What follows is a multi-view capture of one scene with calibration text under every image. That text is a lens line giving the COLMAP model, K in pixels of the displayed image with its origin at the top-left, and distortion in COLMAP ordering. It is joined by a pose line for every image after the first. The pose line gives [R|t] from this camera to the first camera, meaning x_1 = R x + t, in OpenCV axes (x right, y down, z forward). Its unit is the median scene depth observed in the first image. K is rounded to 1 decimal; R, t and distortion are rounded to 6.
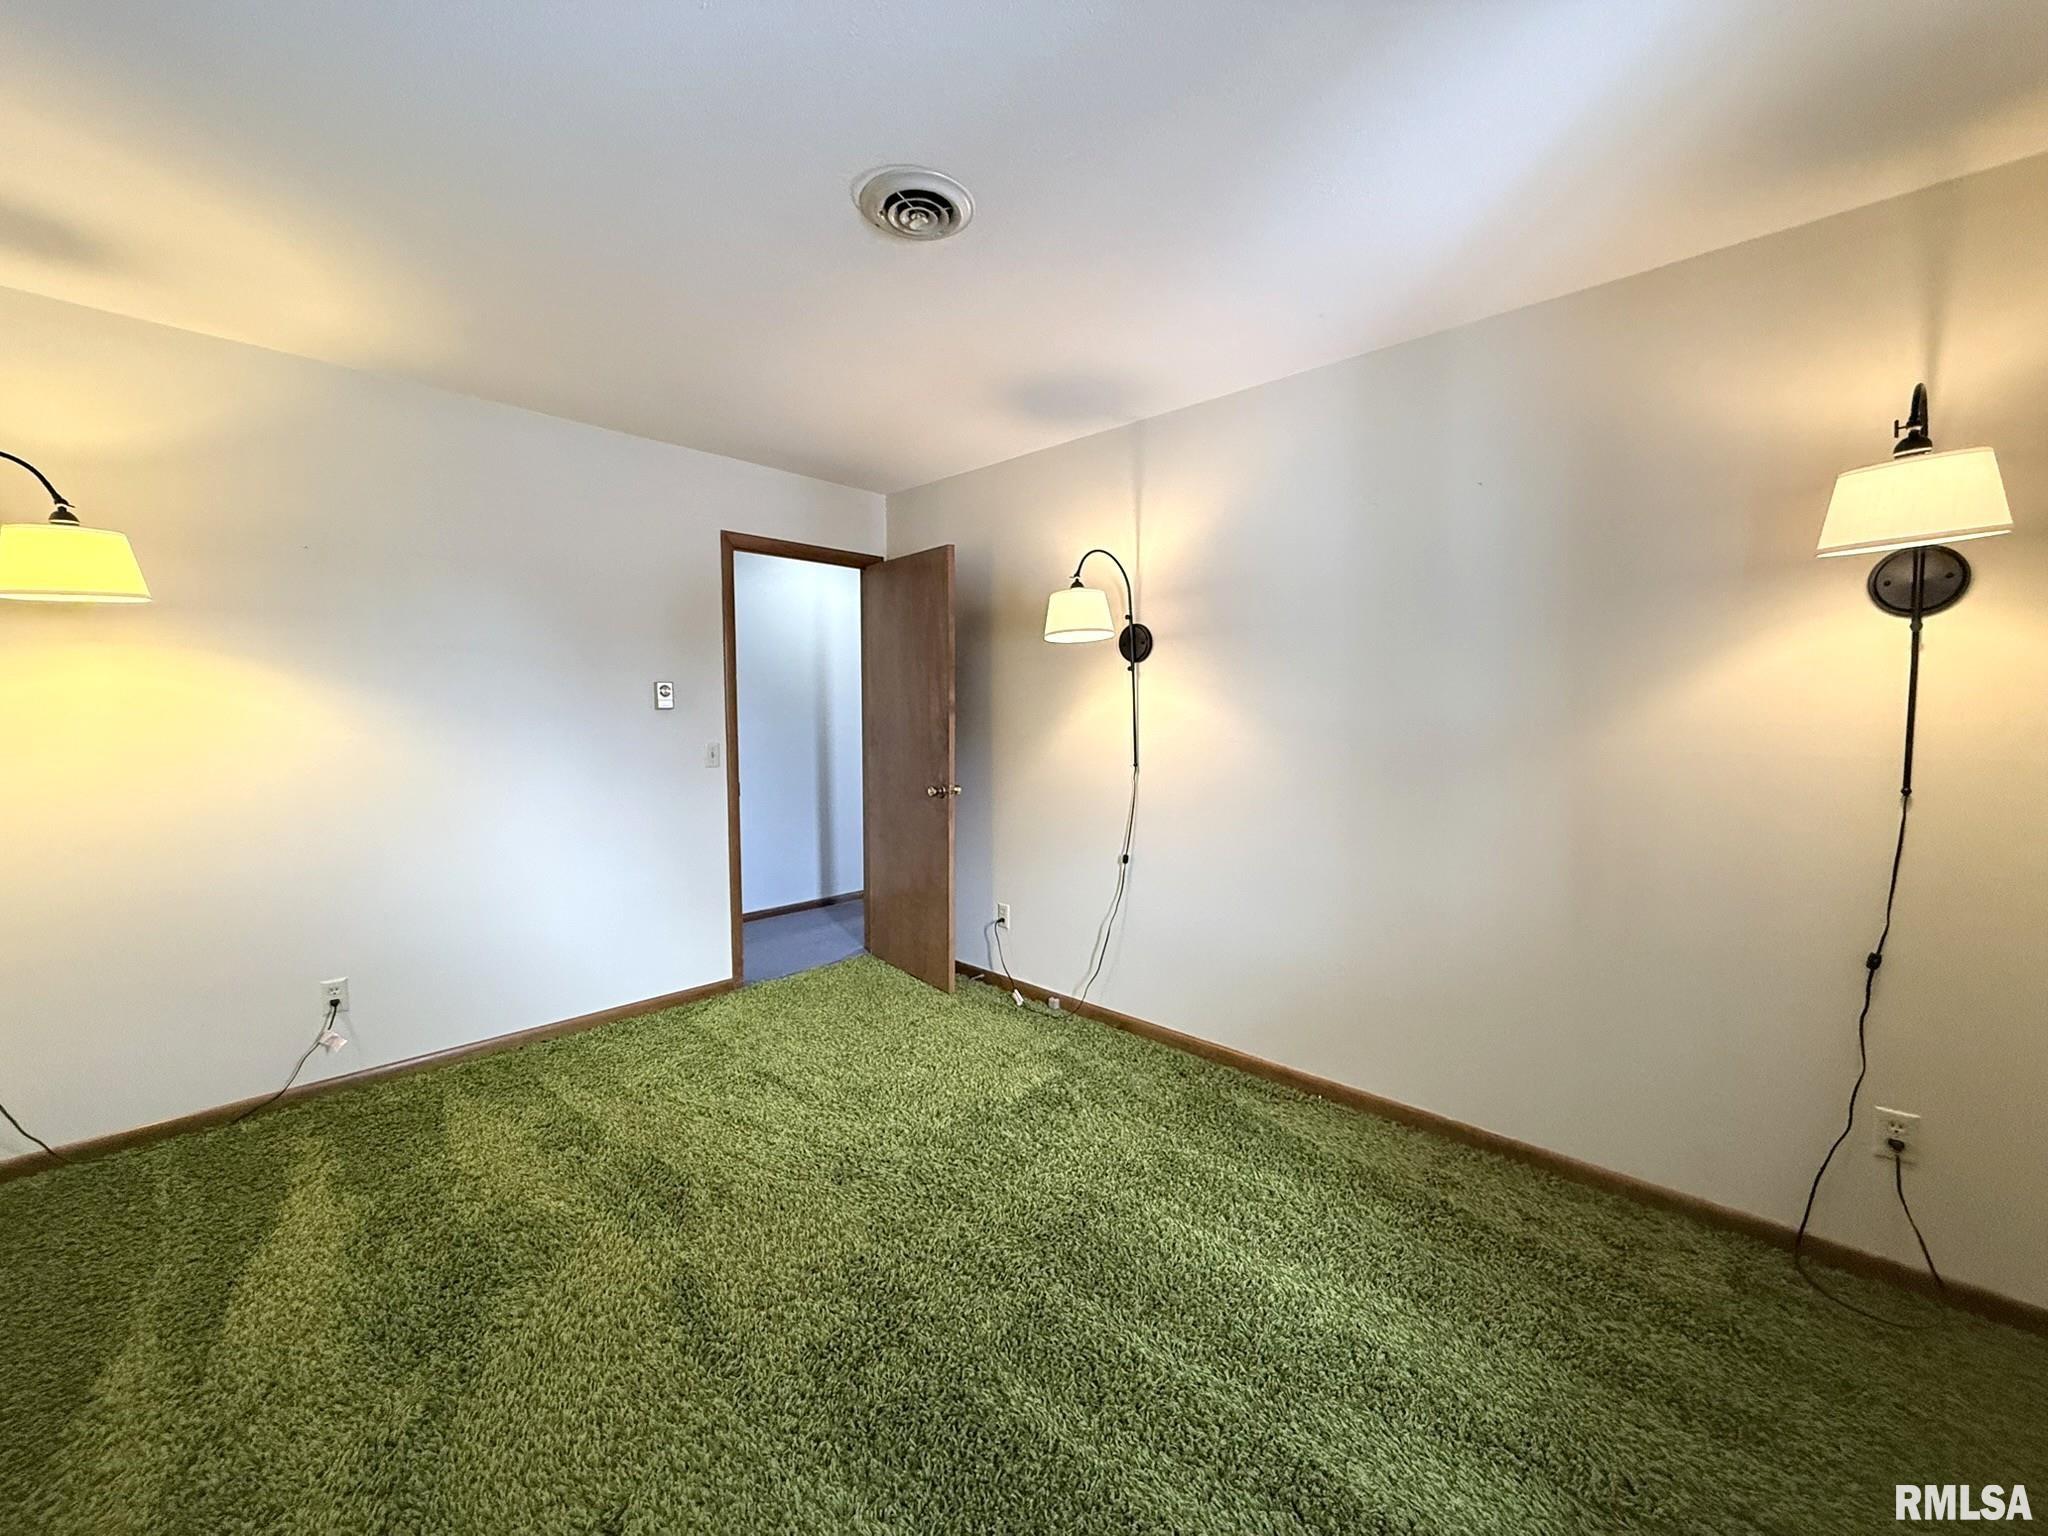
lens RADIAL K [[824.6, 0, 1018.2], [0, 824.6, 770.6], [0, 0, 1]] dist [-0.001923, 0.000106]
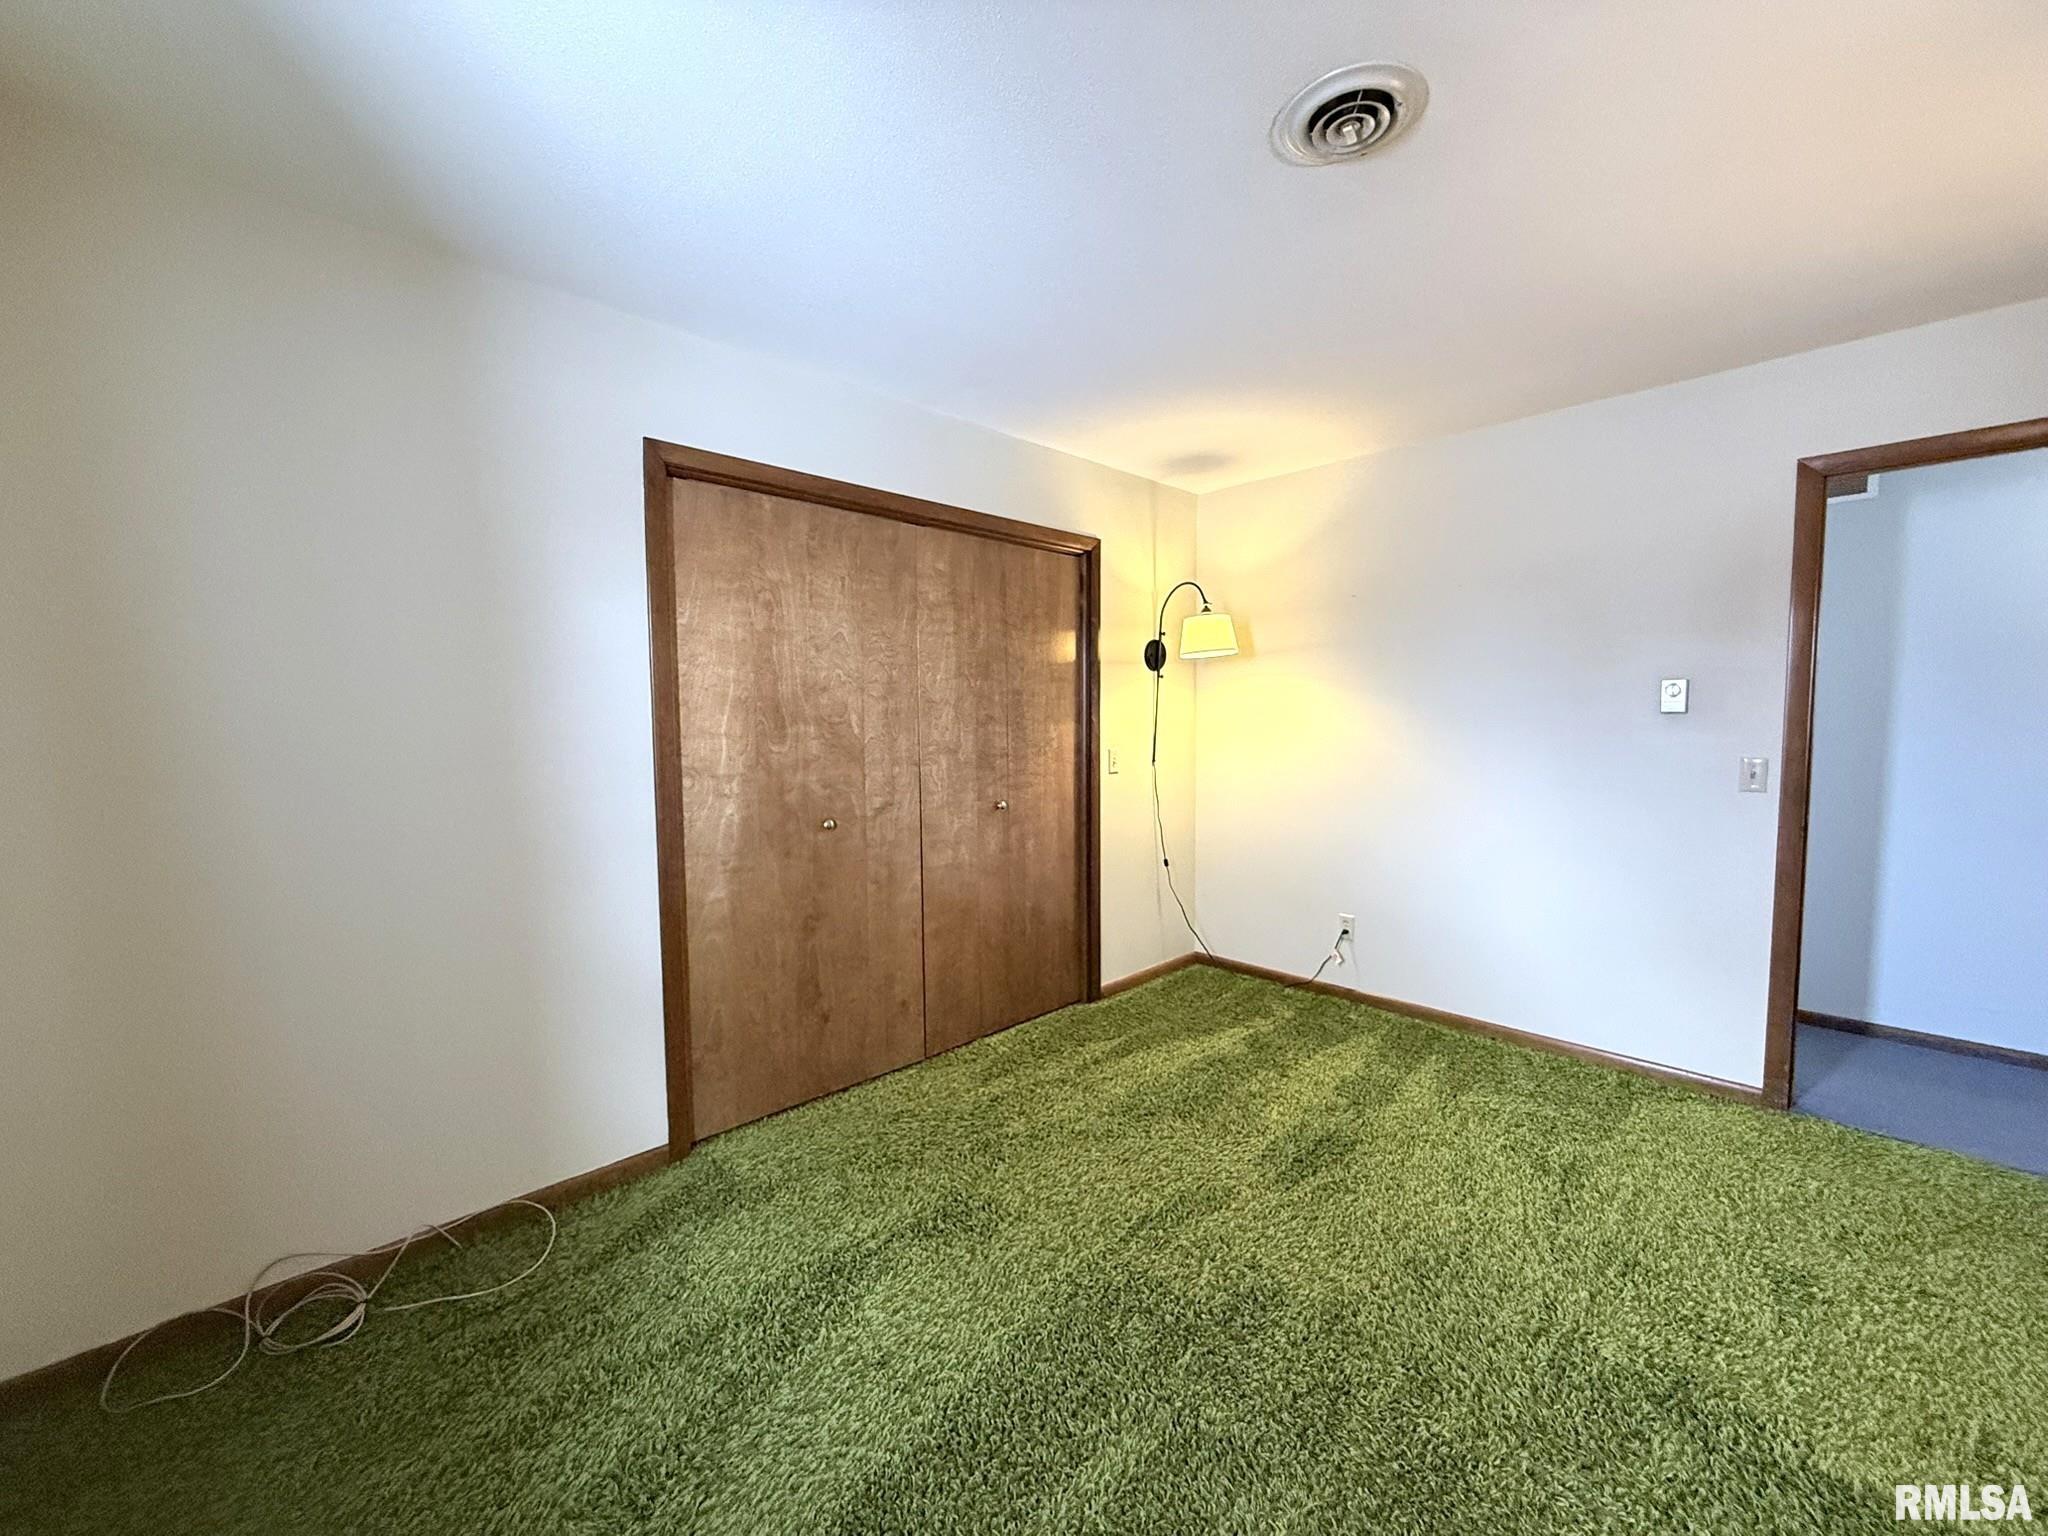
lens RADIAL K [[824.6, 0, 1018.2], [0, 824.6, 770.6], [0, 0, 1]] dist [-0.001923, 0.000106]
pose [[-0.030358, 0.077019, -0.996567, 0.570844], [-0.073013, 0.994192, 0.079060, -0.054835], [0.996869, 0.075162, -0.024558, 0.527495]]
